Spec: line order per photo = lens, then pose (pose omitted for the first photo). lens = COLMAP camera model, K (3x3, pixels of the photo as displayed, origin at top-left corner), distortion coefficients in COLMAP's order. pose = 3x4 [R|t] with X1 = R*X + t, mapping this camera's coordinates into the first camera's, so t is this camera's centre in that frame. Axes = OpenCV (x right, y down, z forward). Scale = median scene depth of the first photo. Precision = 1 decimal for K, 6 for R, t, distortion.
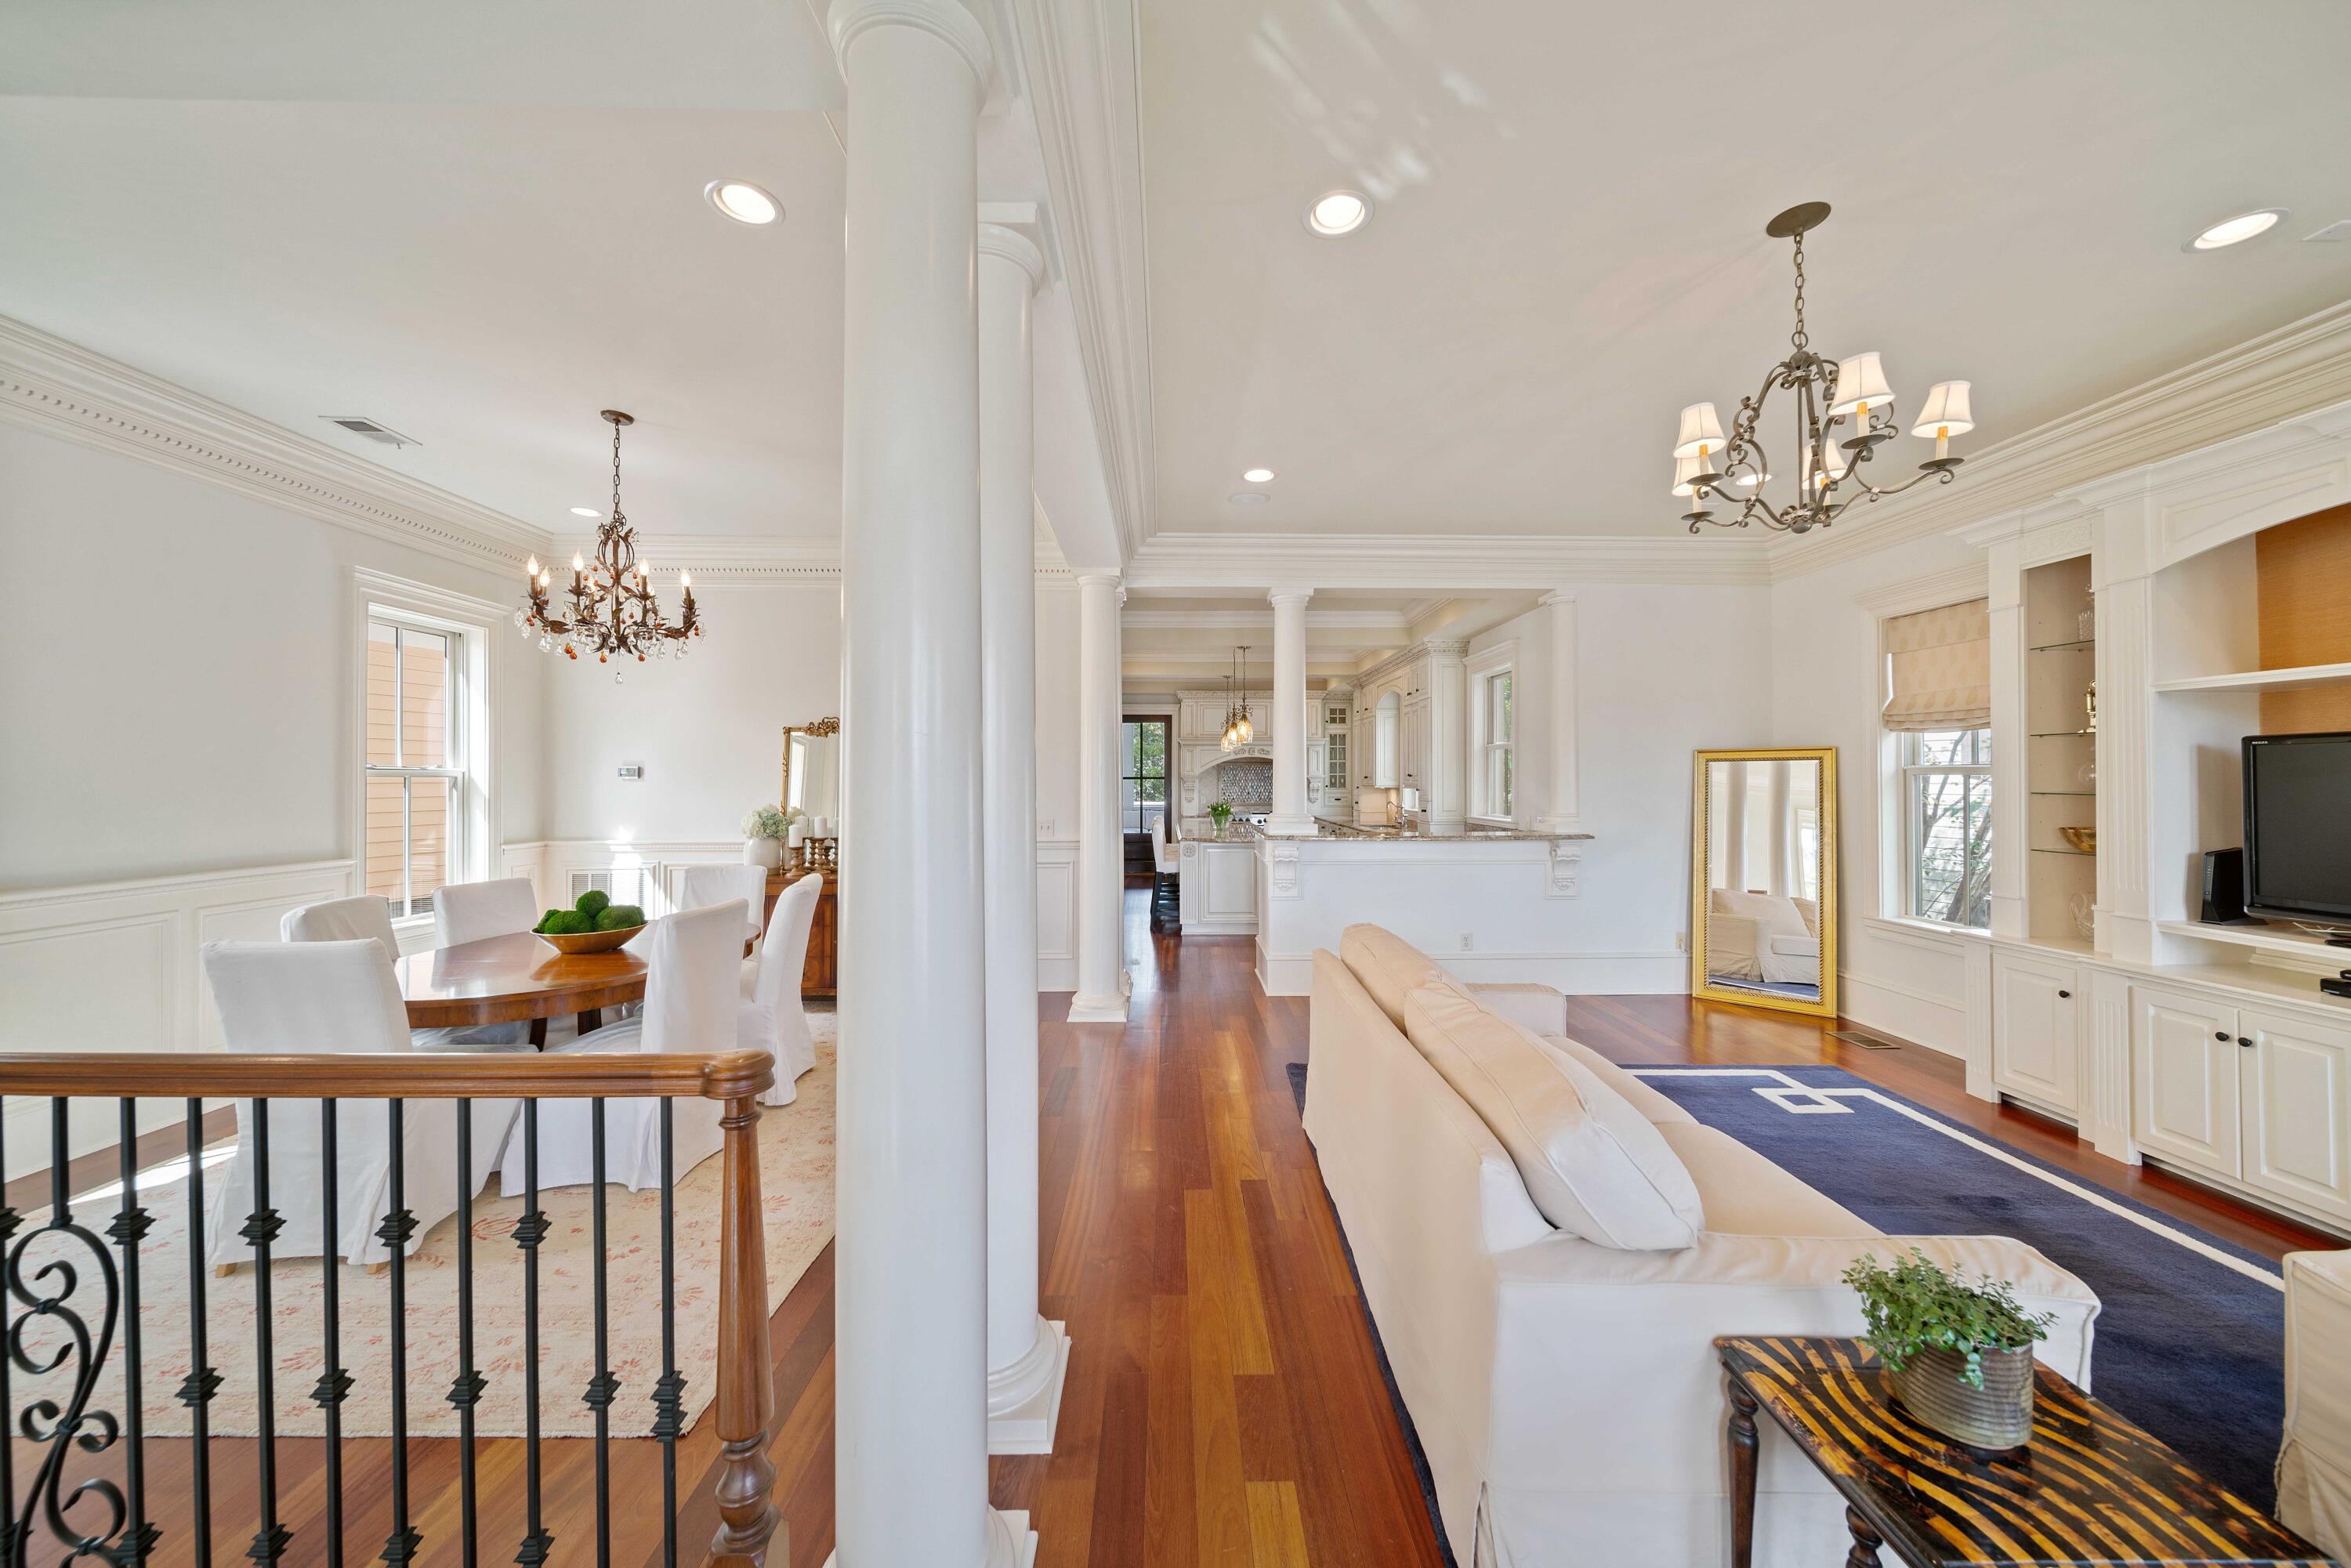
lens RADIAL K [[832.0, 0, 1176.3], [0, 832.0, 778.0], [0, 0, 1]] dist [-0.007388, 0.000004]
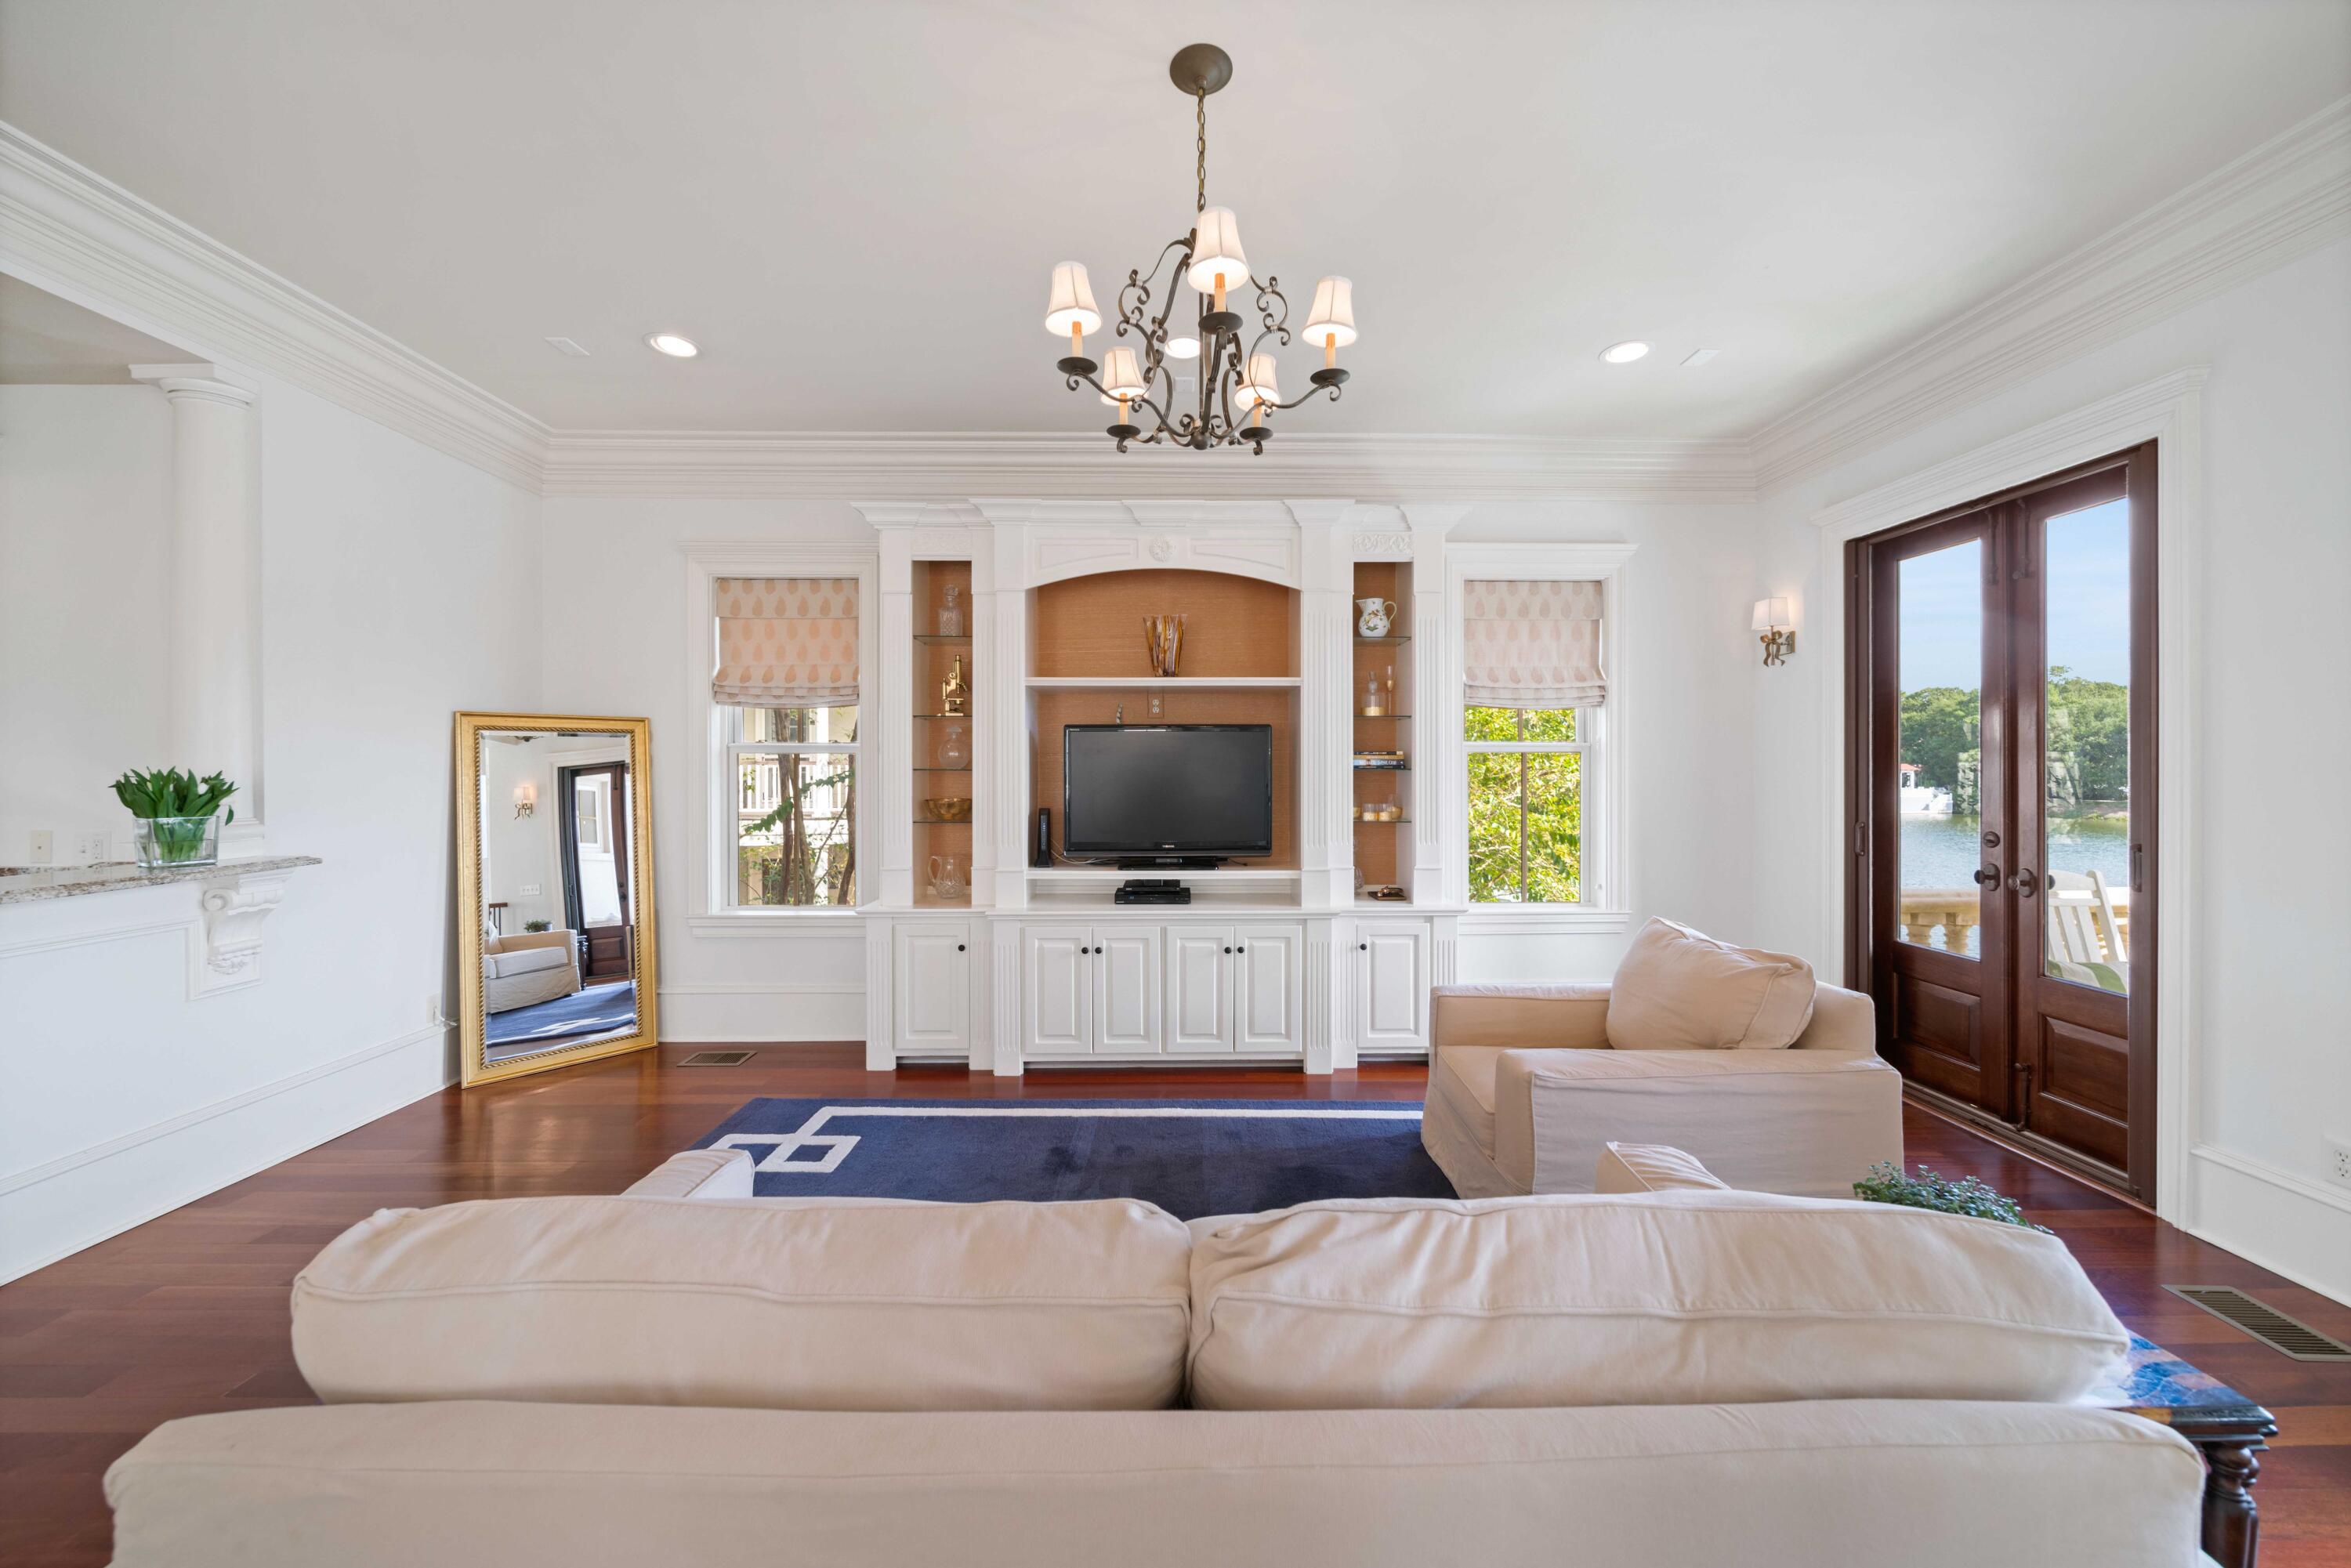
lens RADIAL K [[832.0, 0, 1174.8], [0, 832.0, 767.4], [0, 0, 1]] dist [-0.007388, 0.000004]
pose [[-0.013488, 0.003391, 0.999903, -0.052350], [0.000806, 0.999994, -0.003380, 0.019599], [-0.999909, 0.000760, -0.013491, 0.661892]]
